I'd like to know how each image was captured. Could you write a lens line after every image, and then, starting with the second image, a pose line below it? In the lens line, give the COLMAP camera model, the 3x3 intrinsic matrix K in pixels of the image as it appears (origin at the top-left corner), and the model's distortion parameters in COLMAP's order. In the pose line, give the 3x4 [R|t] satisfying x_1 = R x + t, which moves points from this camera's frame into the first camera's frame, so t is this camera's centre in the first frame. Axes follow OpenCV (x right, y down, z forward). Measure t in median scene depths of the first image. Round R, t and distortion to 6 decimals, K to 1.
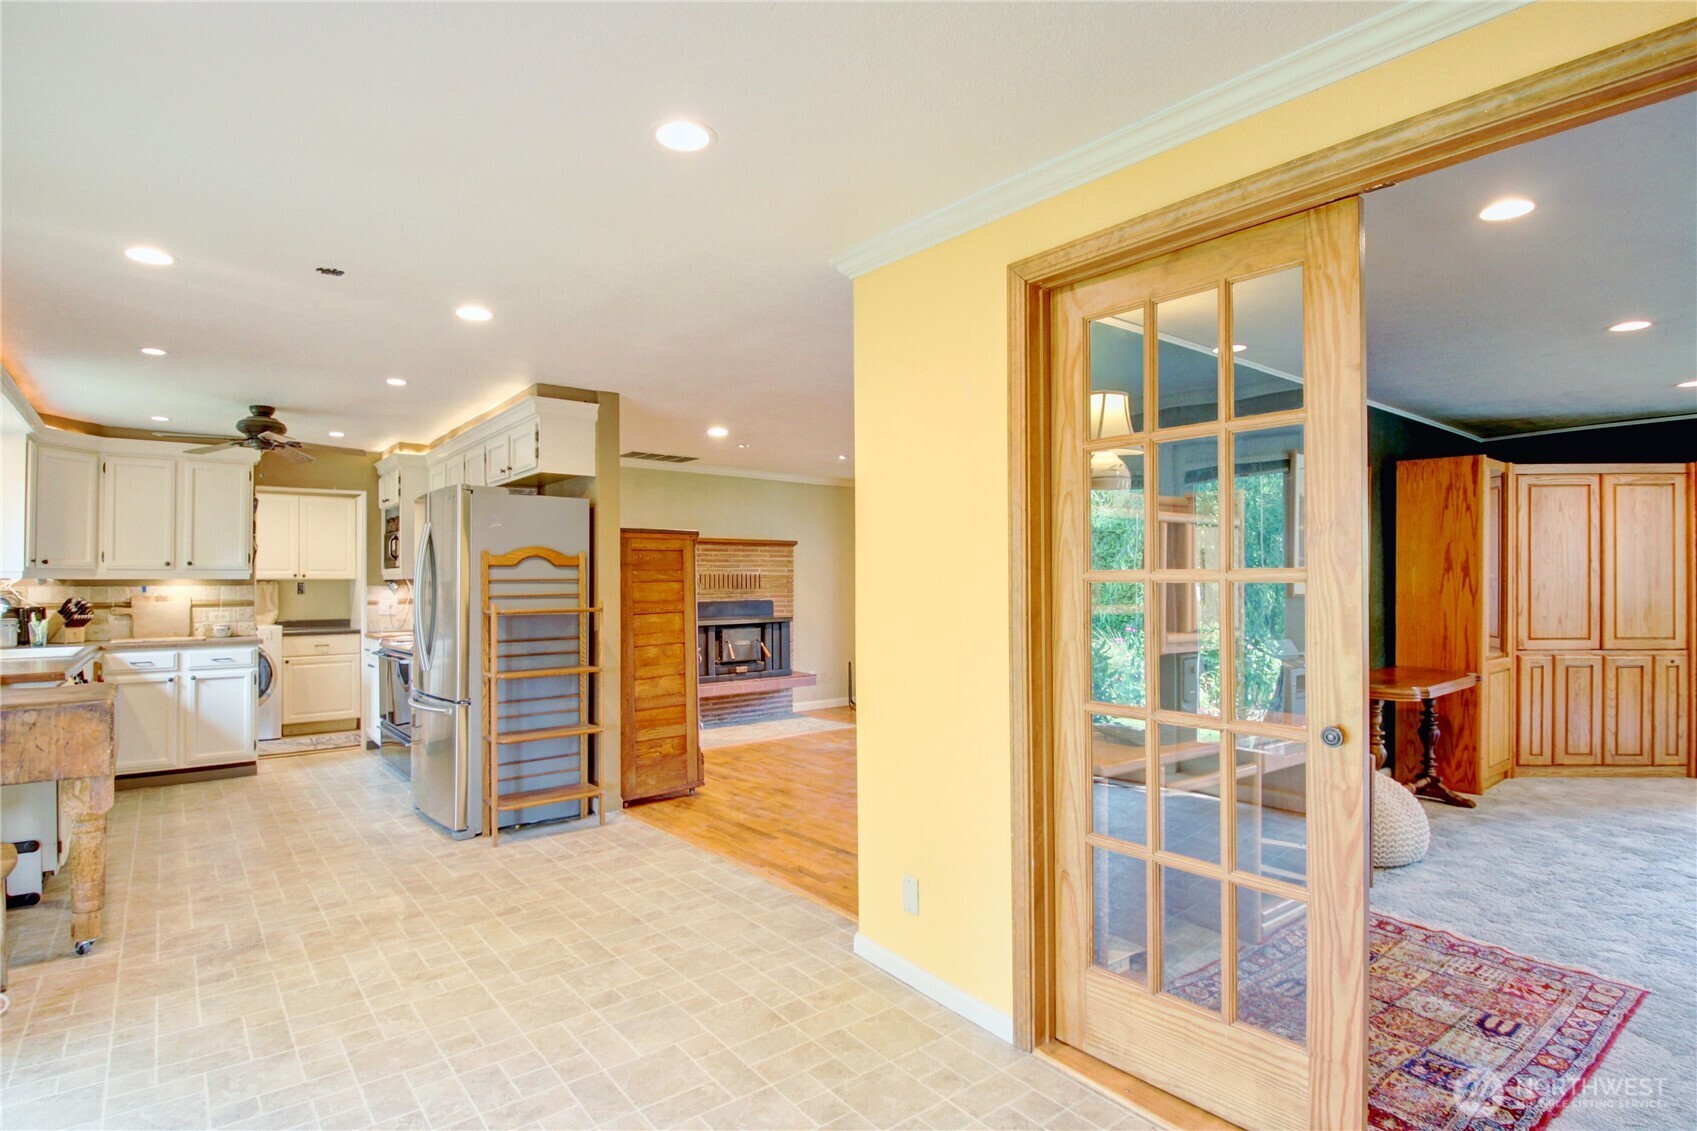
lens RADIAL K [[869.4, 0, 853.6], [0, 869.4, 566.7], [0, 0, 1]] dist [-0.015947, -0.006819]
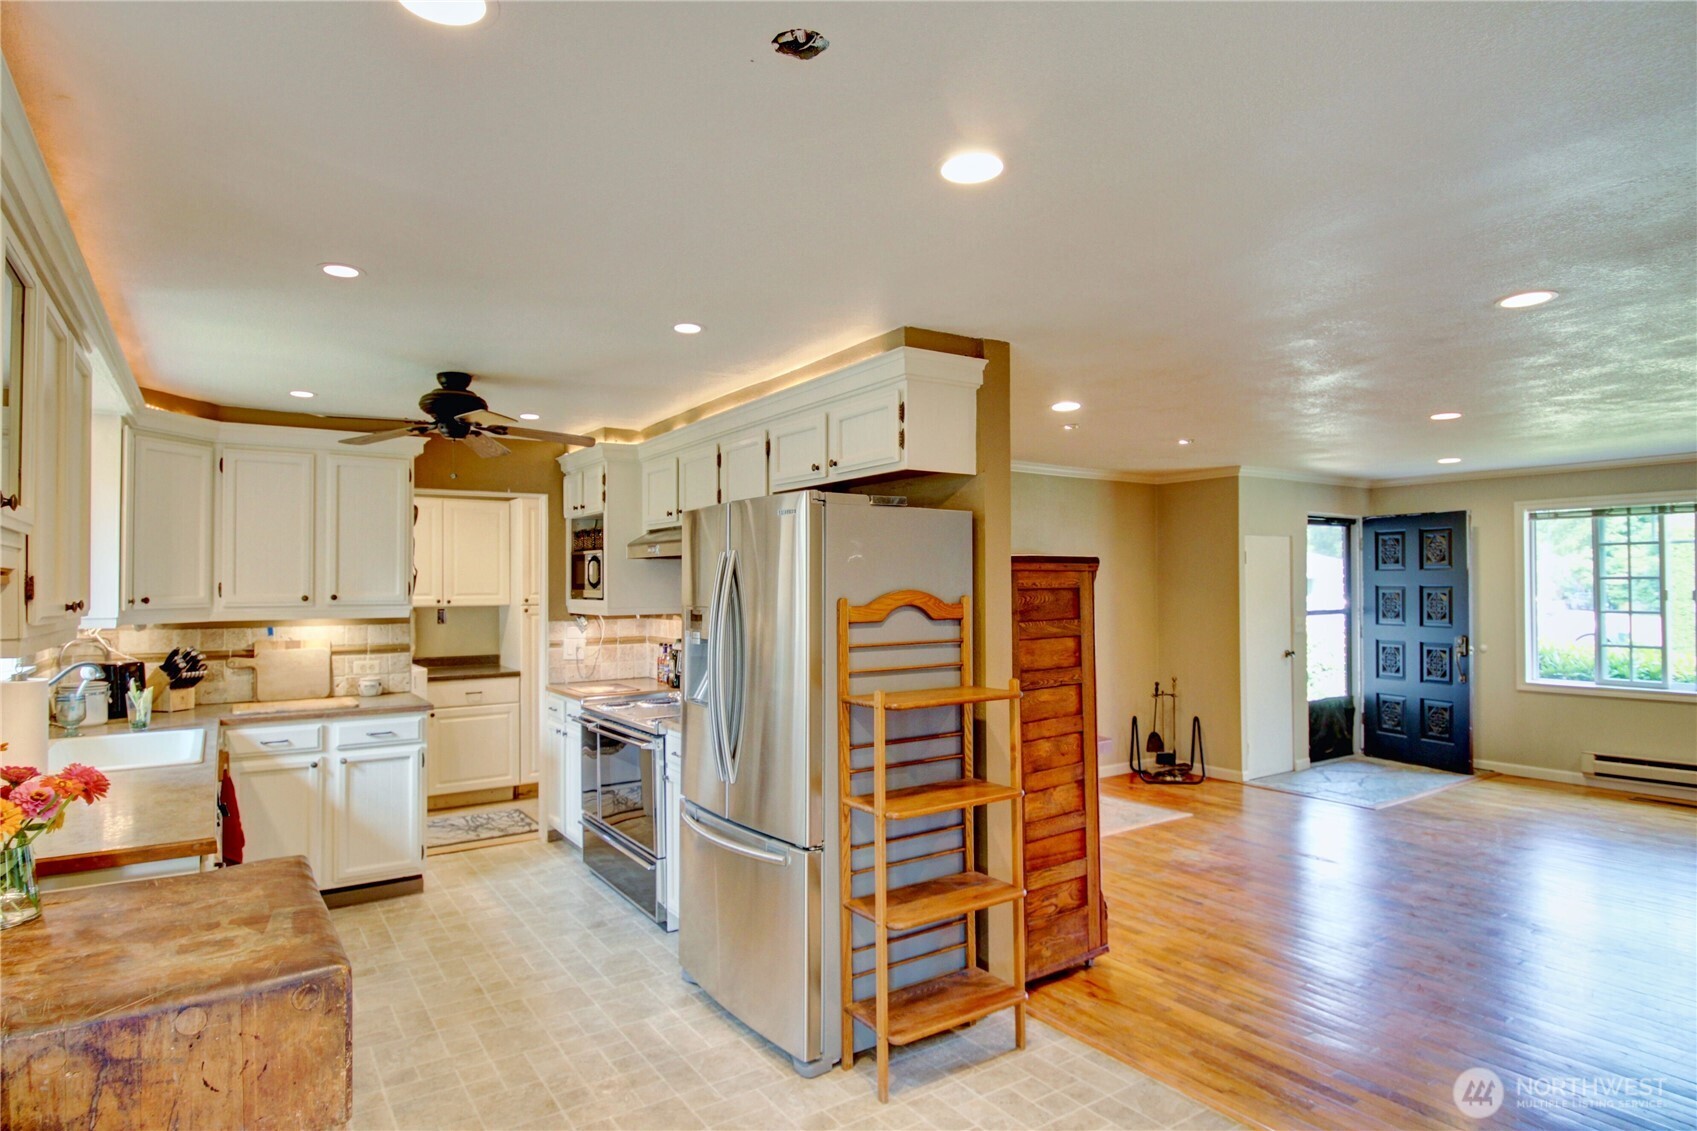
lens RADIAL K [[949.3, 0, 844.5], [0, 949.3, 571.6], [0, 0, 1]] dist [0.017259, -0.016809]
pose [[0.995044, 0.002880, -0.099396, -0.285754], [-0.002140, 0.999969, 0.007550, -0.034407], [0.099415, -0.007300, 0.995019, 0.265104]]
